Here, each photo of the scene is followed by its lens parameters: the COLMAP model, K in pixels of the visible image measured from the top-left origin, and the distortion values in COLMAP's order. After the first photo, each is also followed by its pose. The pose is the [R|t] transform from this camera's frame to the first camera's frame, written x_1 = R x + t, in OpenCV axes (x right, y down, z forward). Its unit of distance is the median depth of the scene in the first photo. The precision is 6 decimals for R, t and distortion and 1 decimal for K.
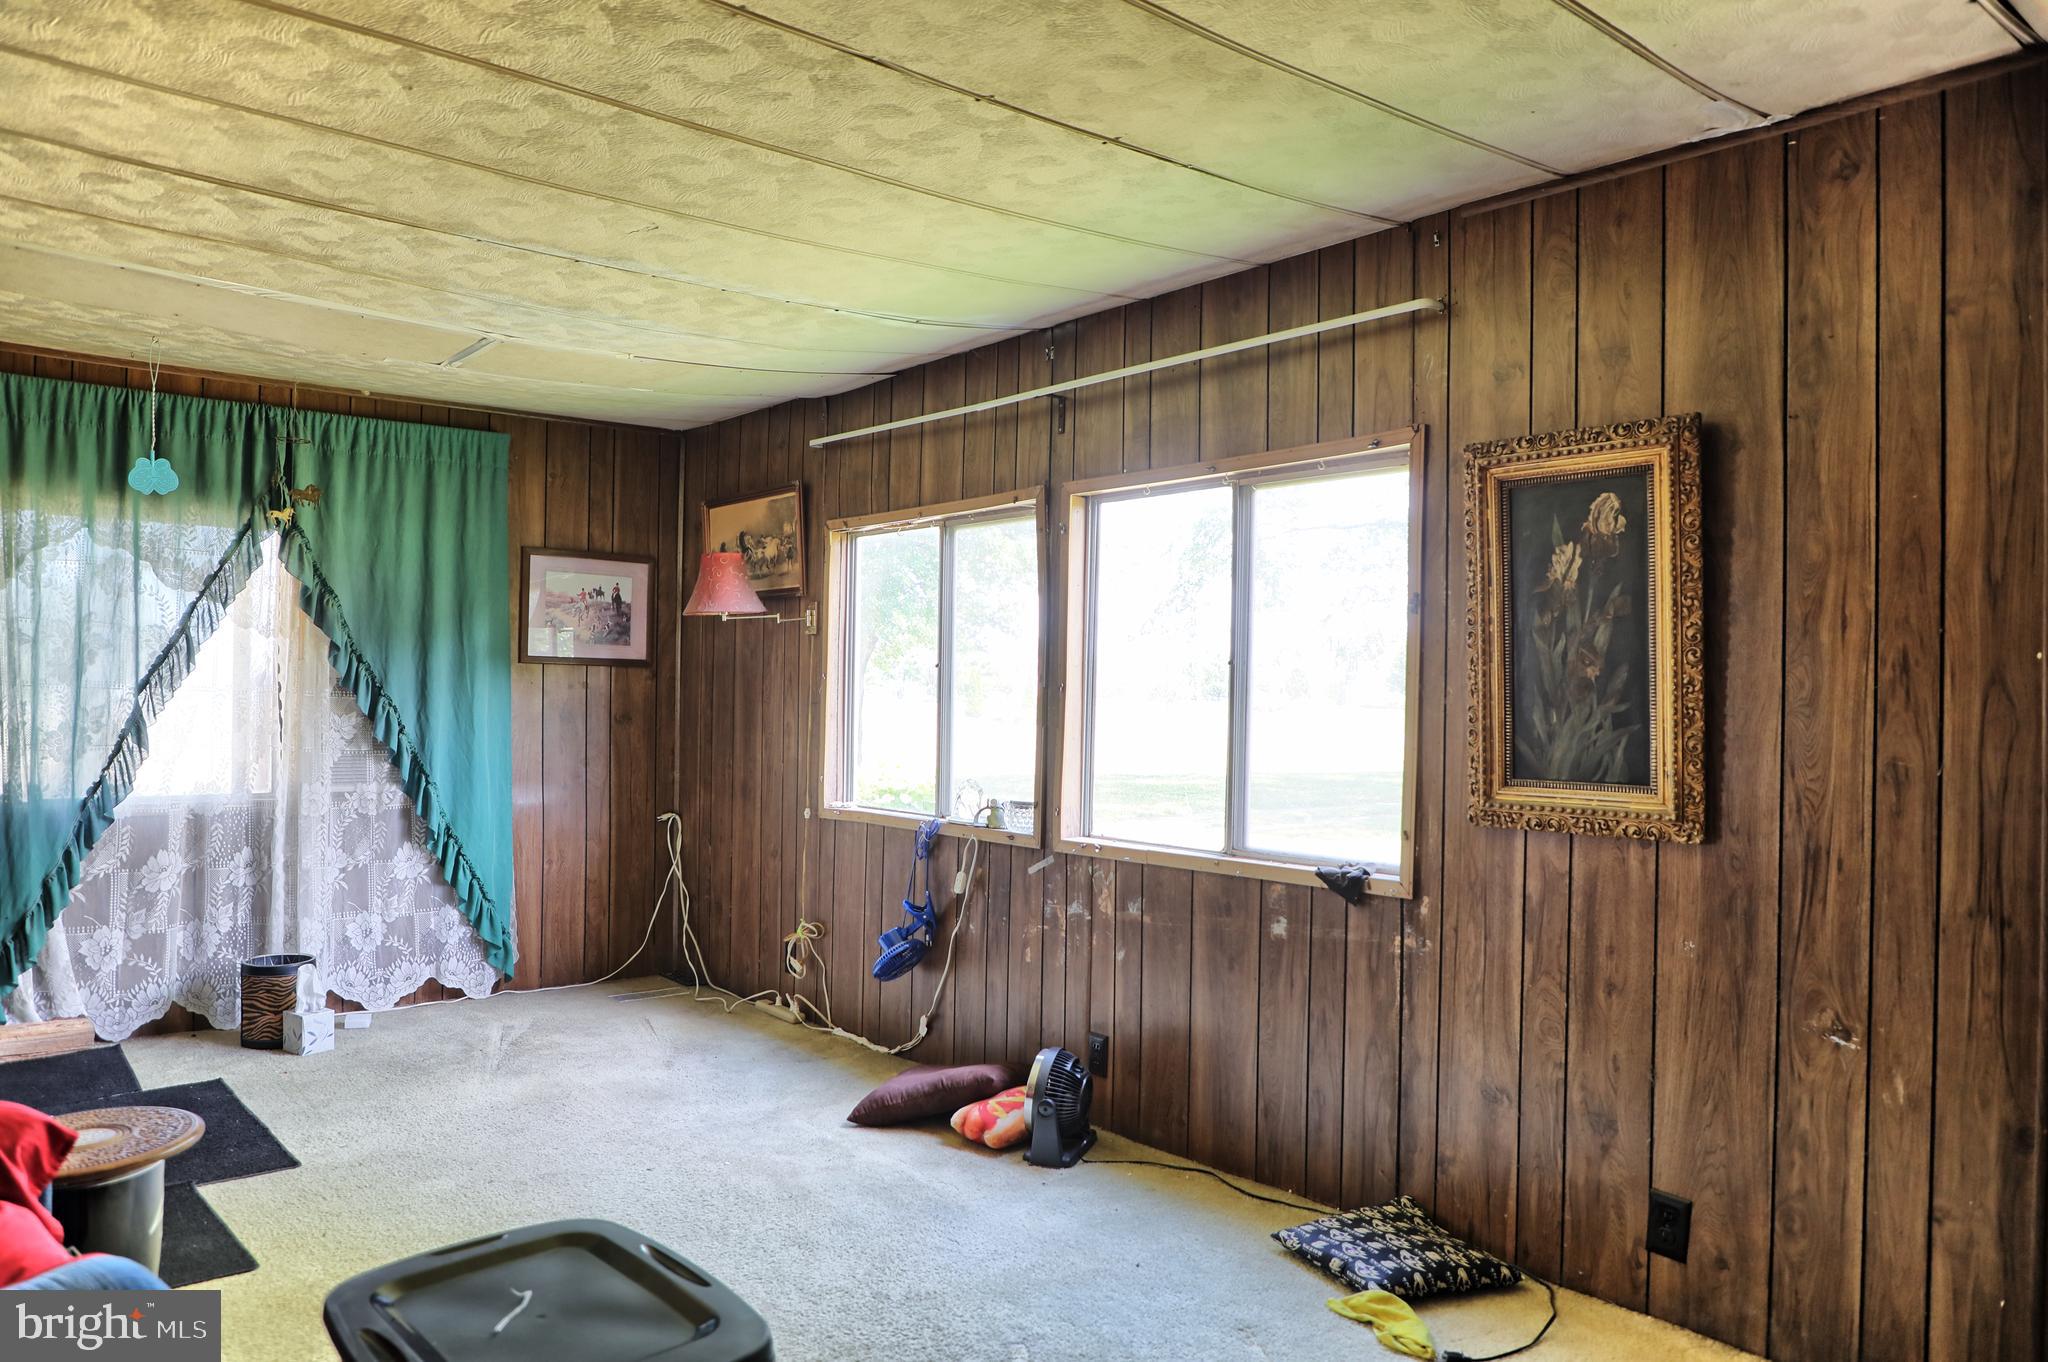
lens RADIAL K [[1432.3, 0, 1022.2], [0, 1432.3, 675.7], [0, 0, 1]] dist [-0.068935, 0.037870]
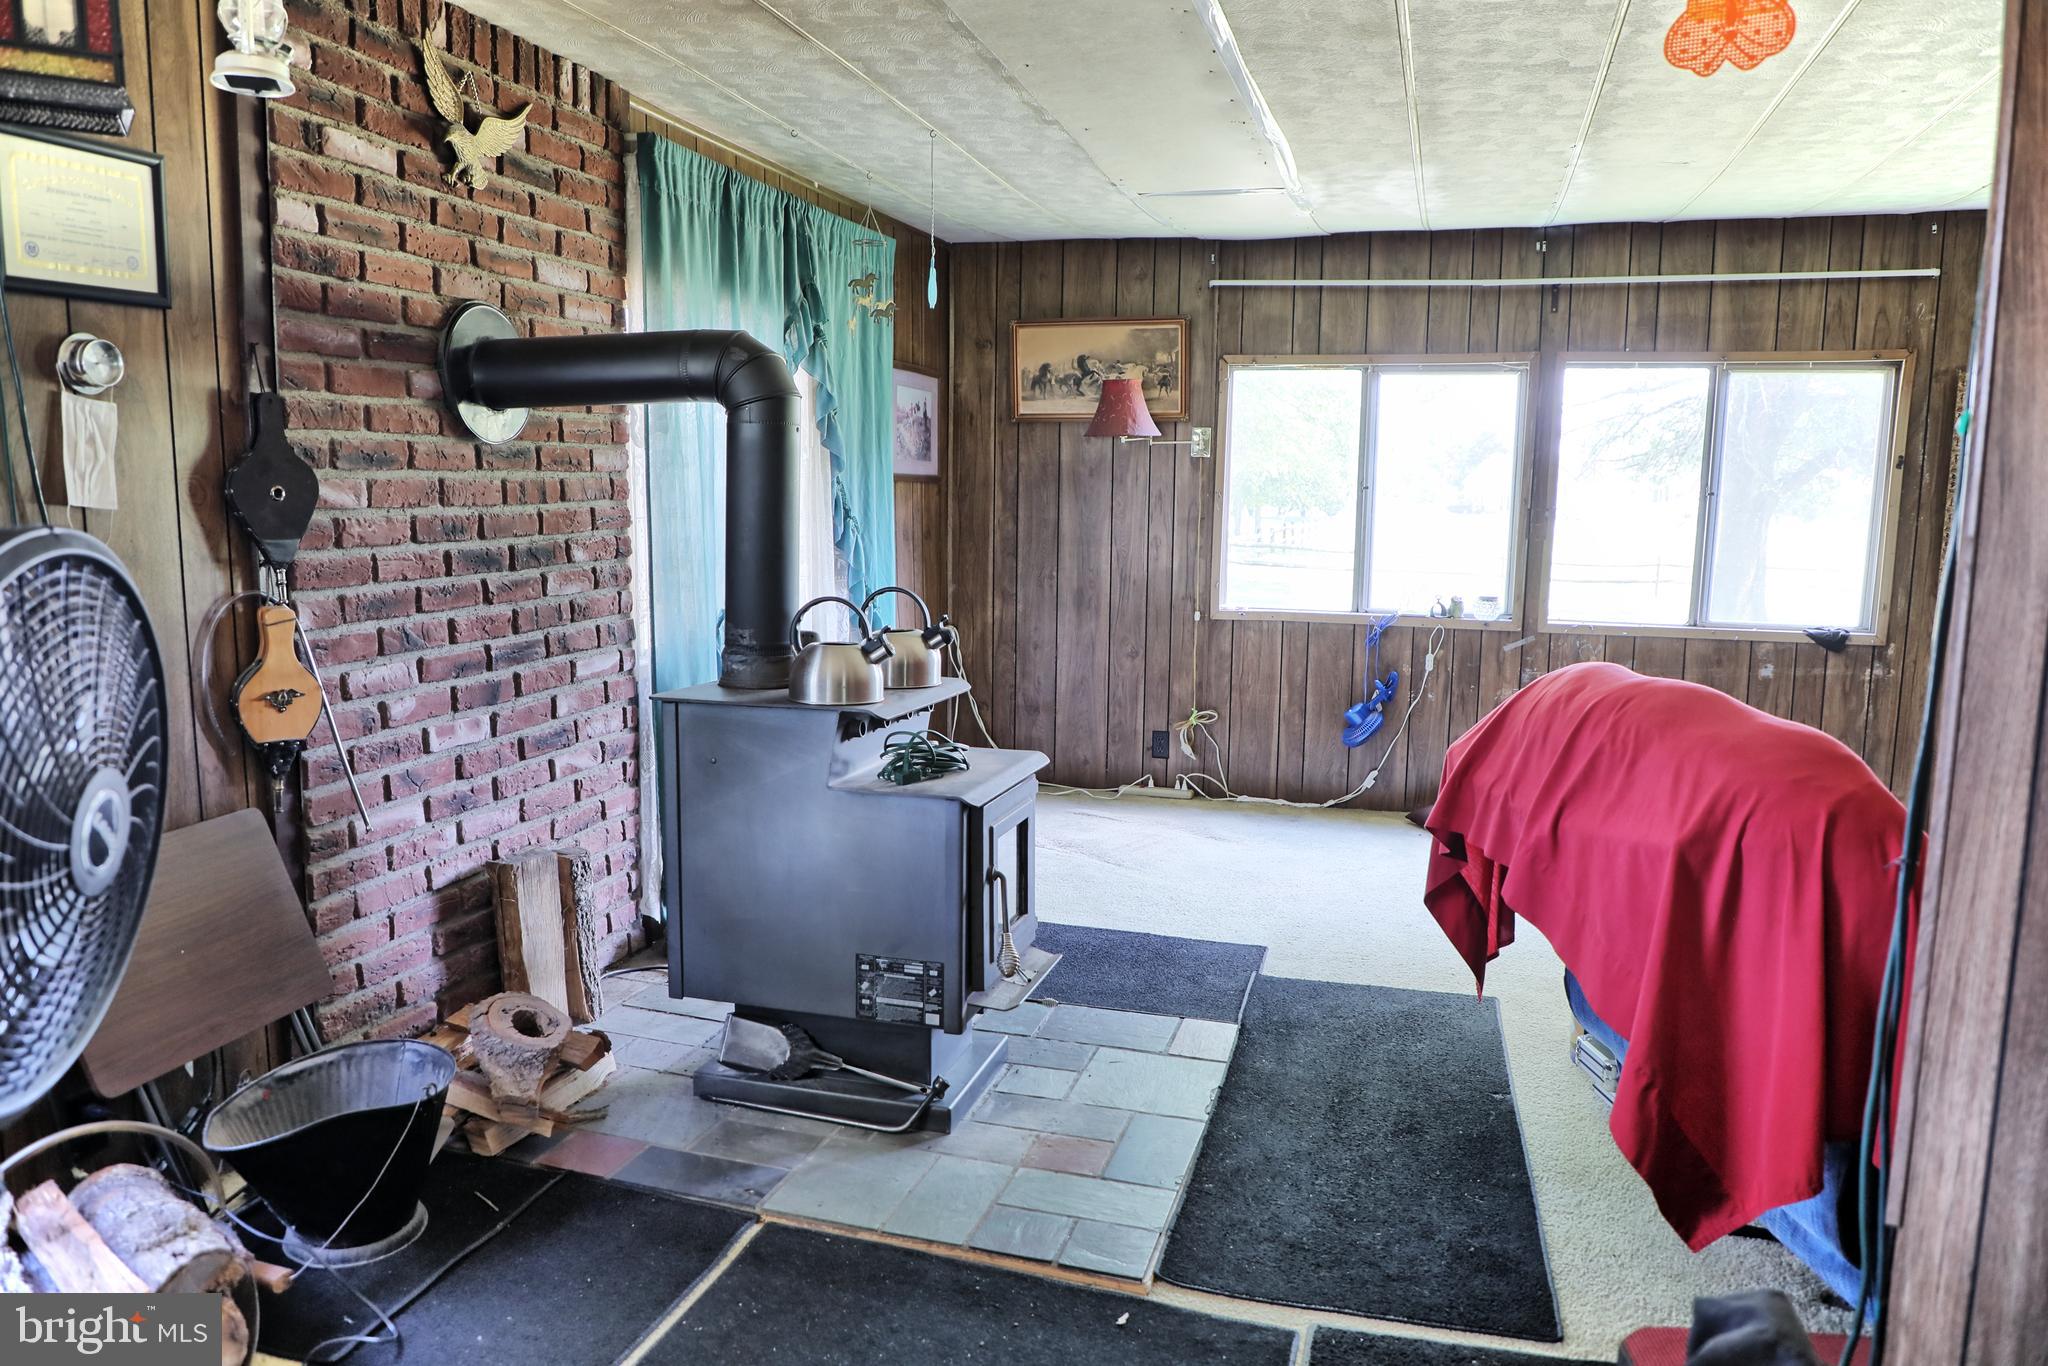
lens RADIAL K [[1432.3, 0, 1024.7], [0, 1432.3, 693.7], [0, 0, 1]] dist [-0.068935, 0.037870]
pose [[0.838671, -0.066007, 0.540624, -1.091488], [-0.012638, 0.990003, 0.140479, -0.000880], [-0.544492, -0.124648, 0.829453, 0.152365]]
